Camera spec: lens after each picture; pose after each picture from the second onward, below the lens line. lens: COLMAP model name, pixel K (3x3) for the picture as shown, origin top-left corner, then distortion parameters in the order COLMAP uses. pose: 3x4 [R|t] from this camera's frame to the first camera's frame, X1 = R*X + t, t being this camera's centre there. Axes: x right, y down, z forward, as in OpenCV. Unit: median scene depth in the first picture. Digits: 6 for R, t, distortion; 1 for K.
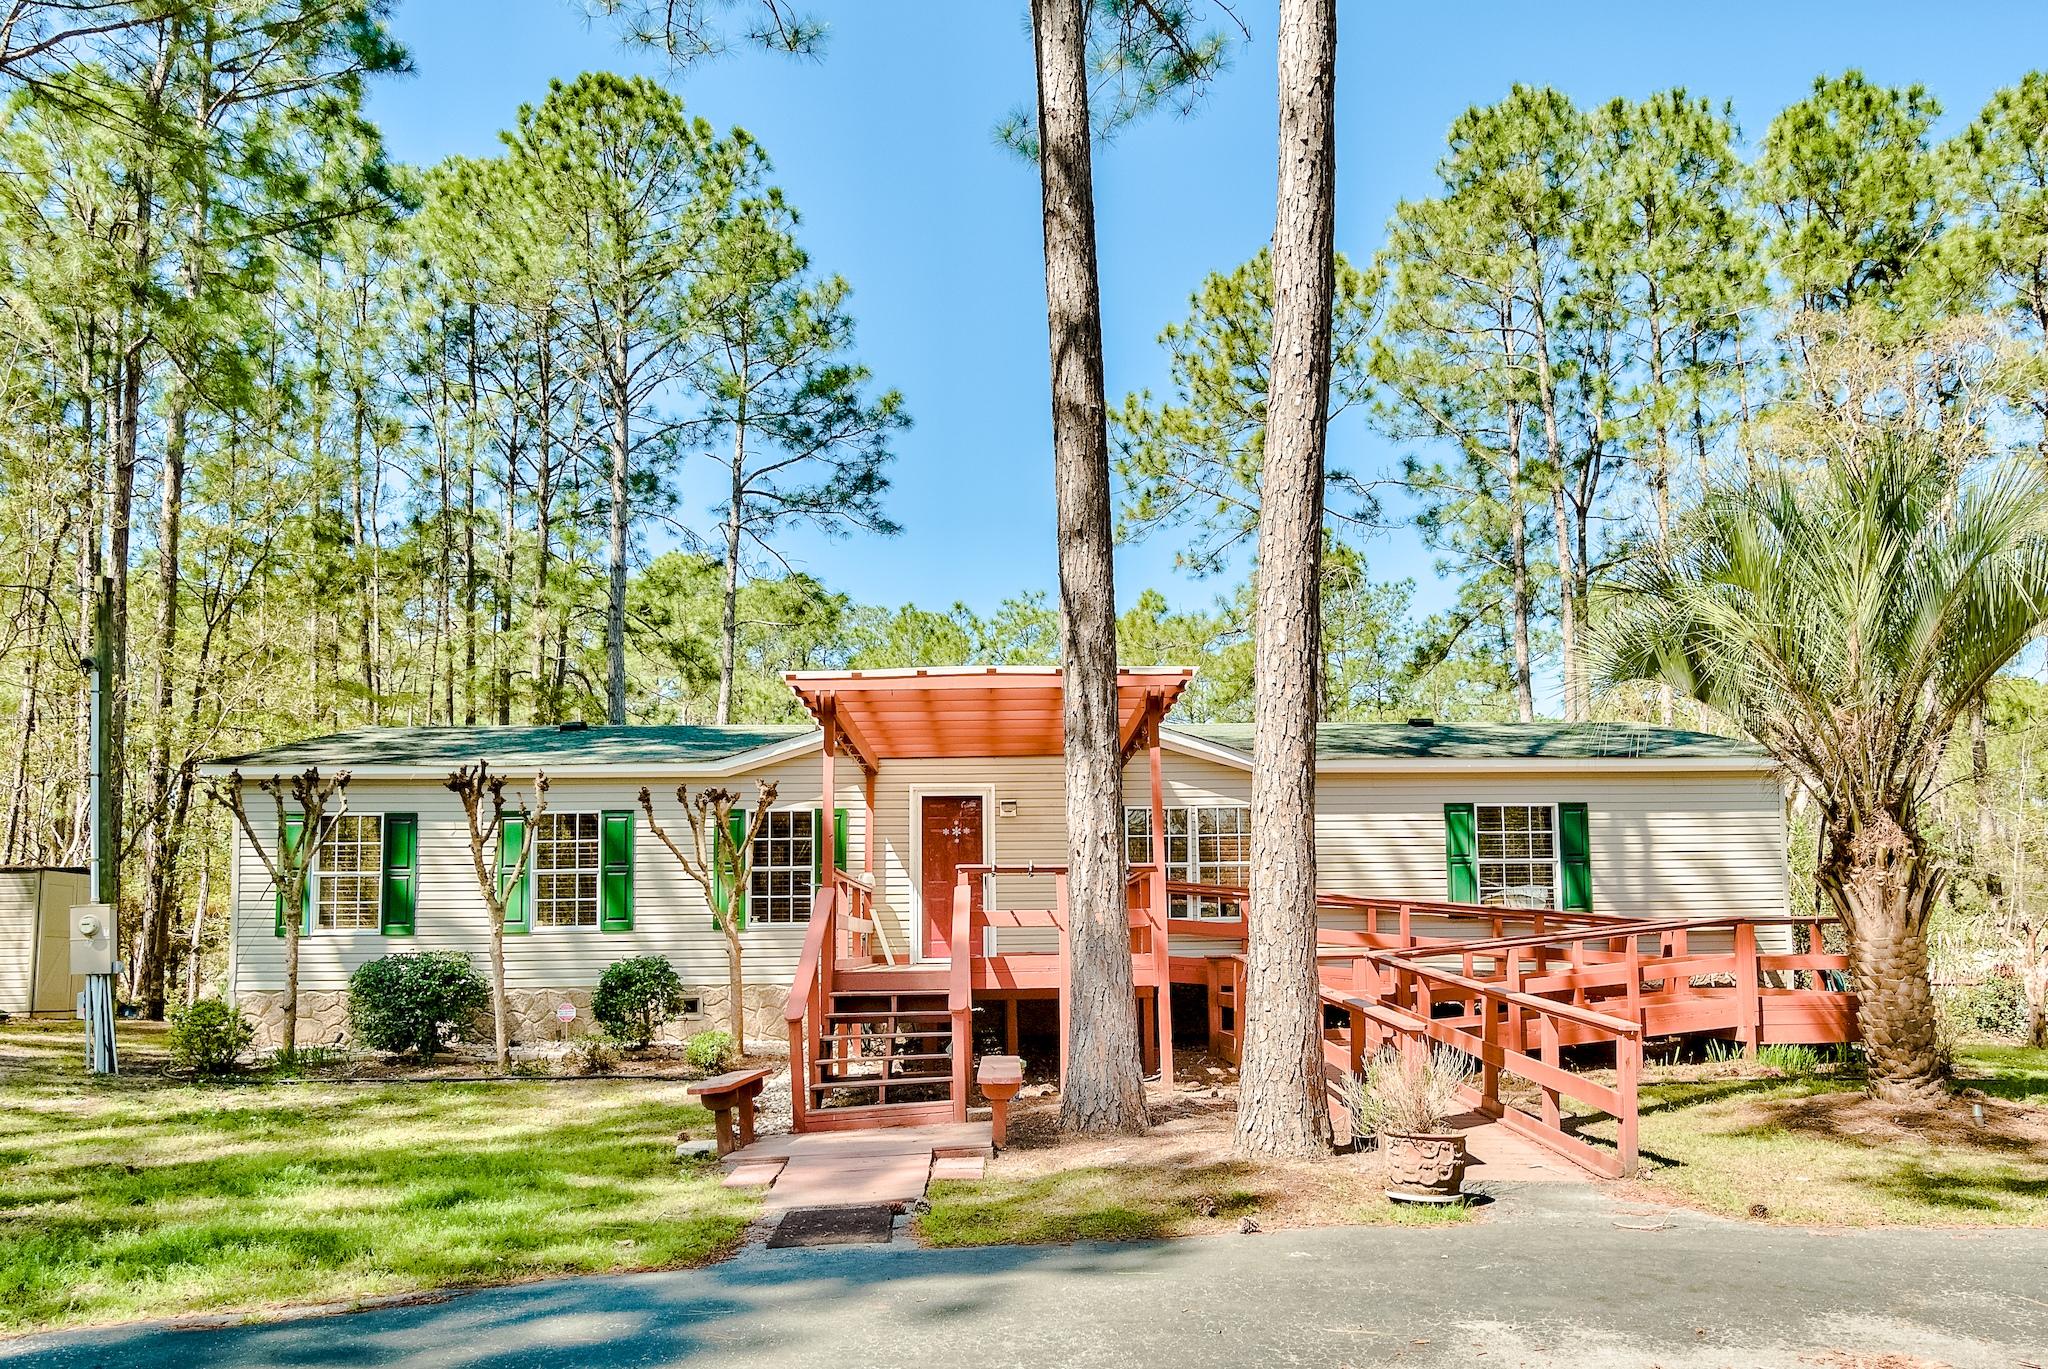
lens RADIAL K [[1420.3, 0, 1094.7], [0, 1420.3, 688.7], [0, 0, 1]] dist [0.008083, 0.001462]
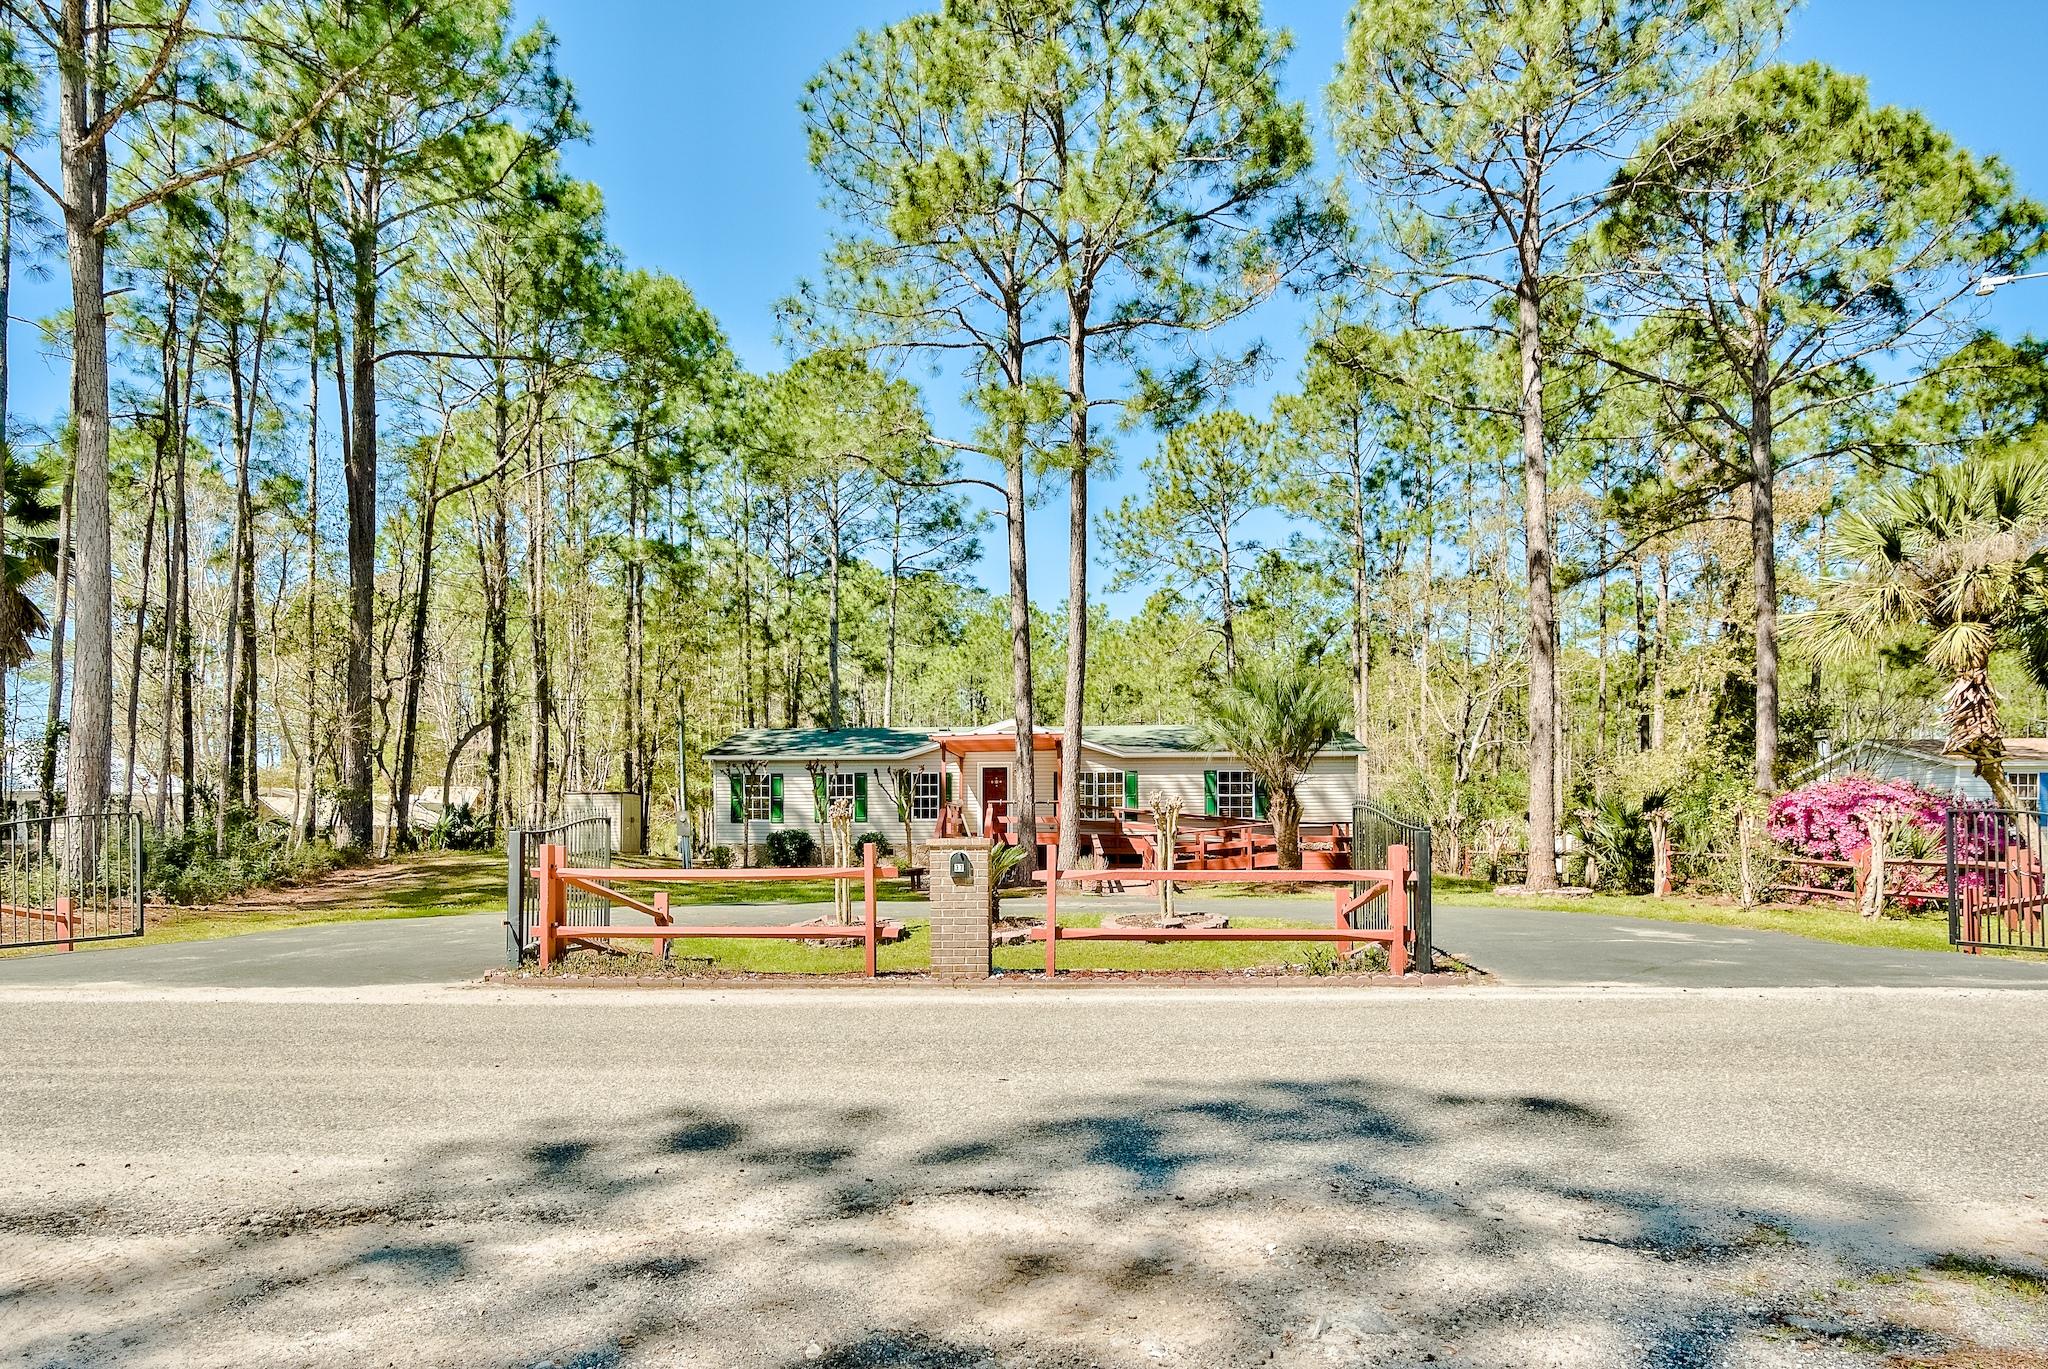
lens RADIAL K [[1002.6, 0, 1046.7], [0, 1002.6, 699.8], [0, 0, 1]] dist [0.000777, -0.000012]
pose [[0.996297, -0.000126, -0.085979, 0.137631], [0.004737, 0.998560, 0.053428, -0.133322], [0.085848, -0.053638, 0.994863, -0.701833]]
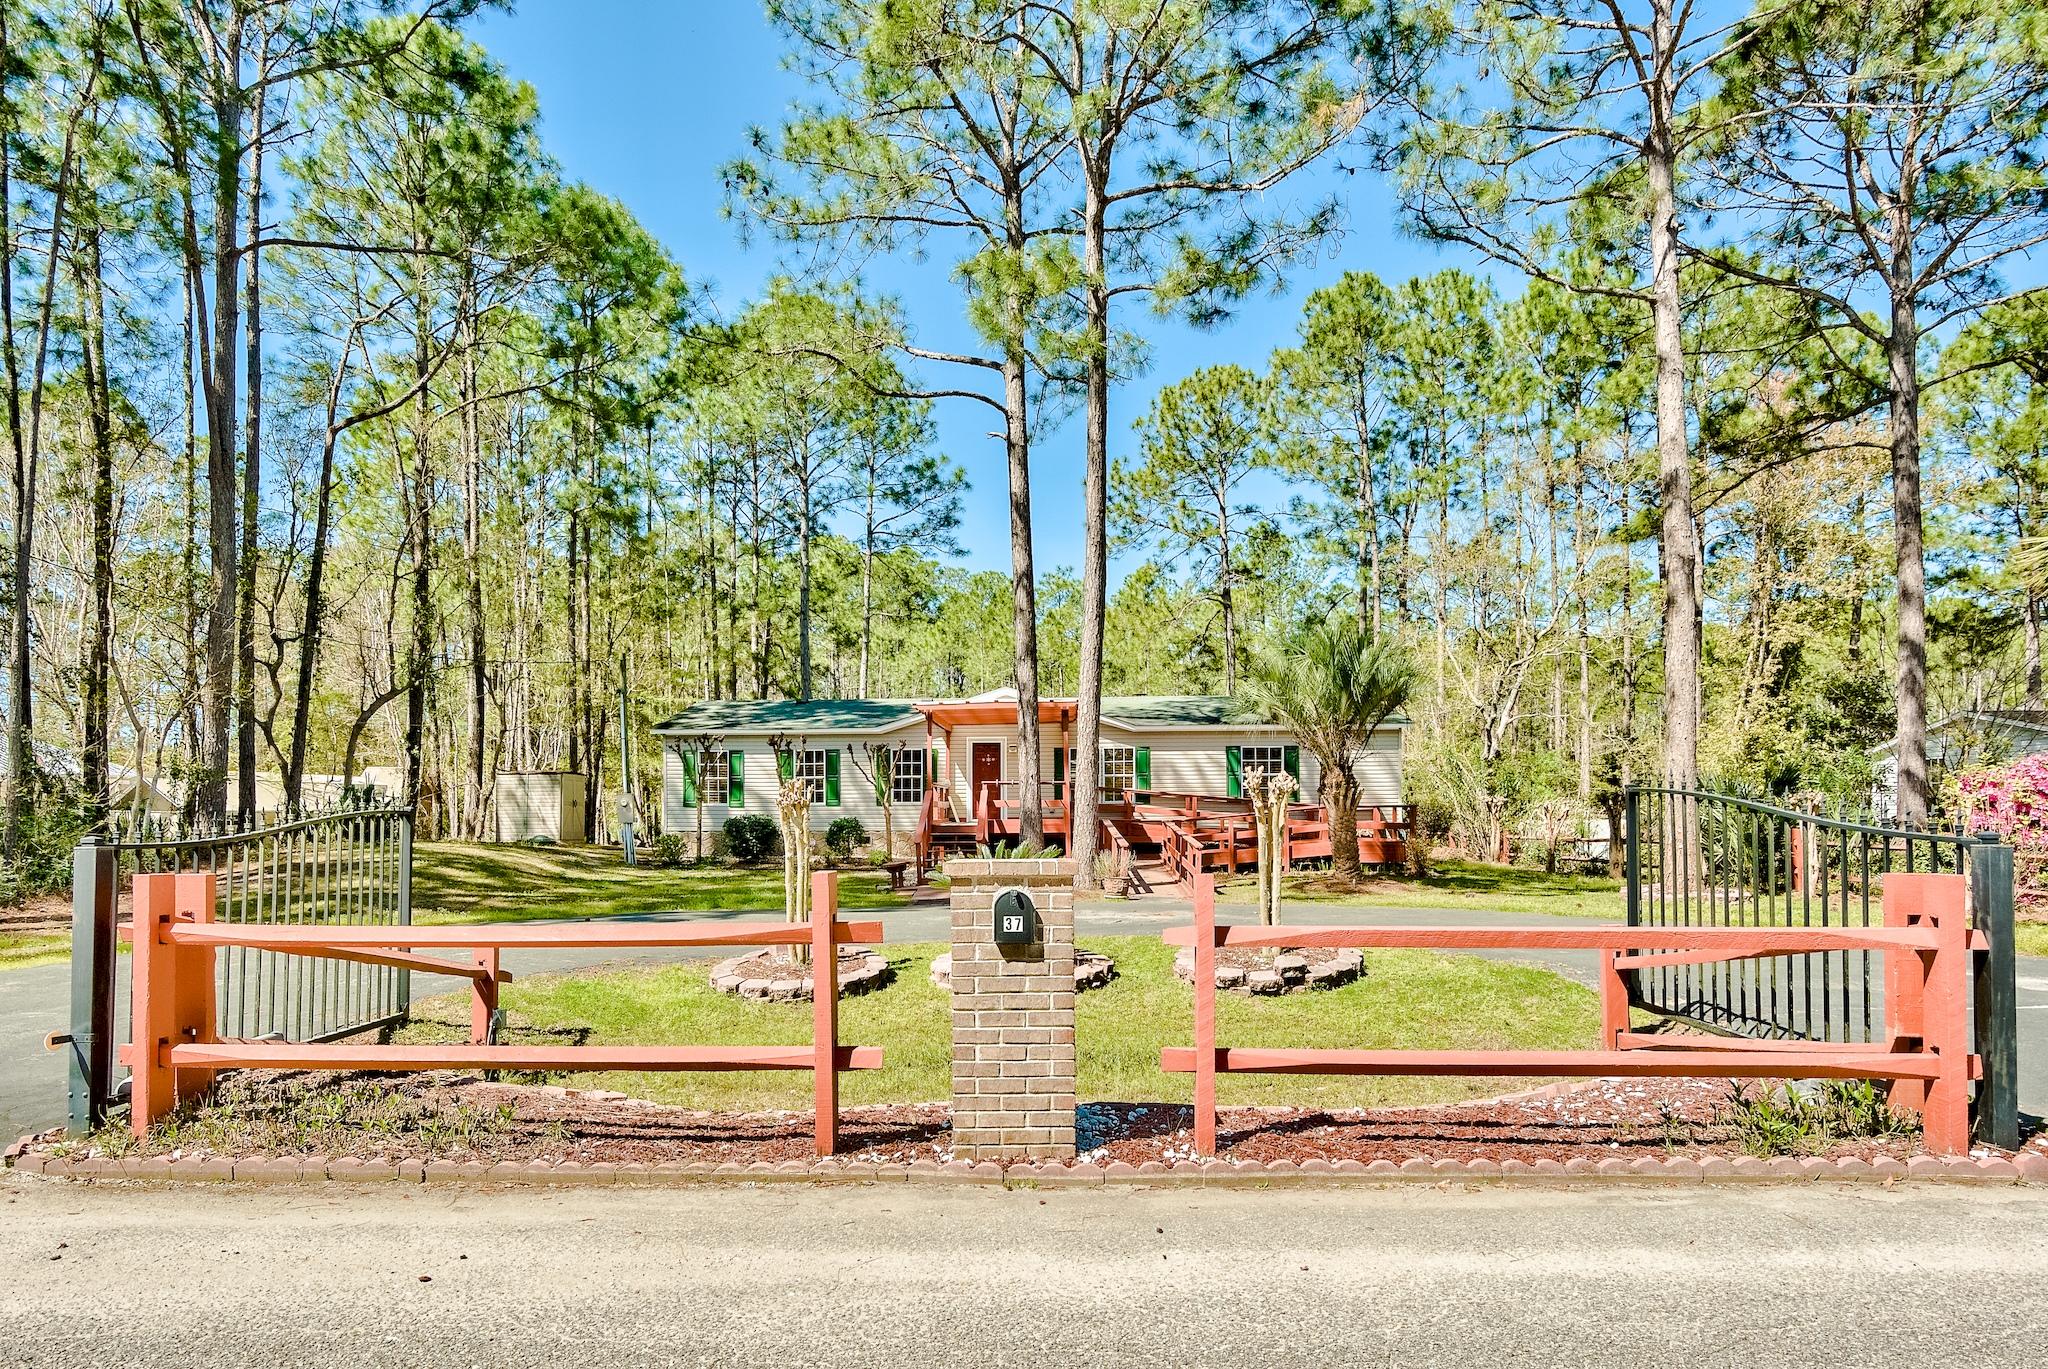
lens RADIAL K [[1013.7, 0, 1024.0], [0, 1013.7, 684.5], [0, 0, 1]] dist [0.001120, 0.000305]
pose [[0.996265, -0.001265, -0.086343, 0.087420], [0.006349, 0.998259, 0.058632, -0.101610], [0.086118, -0.058961, 0.994539, -0.499437]]
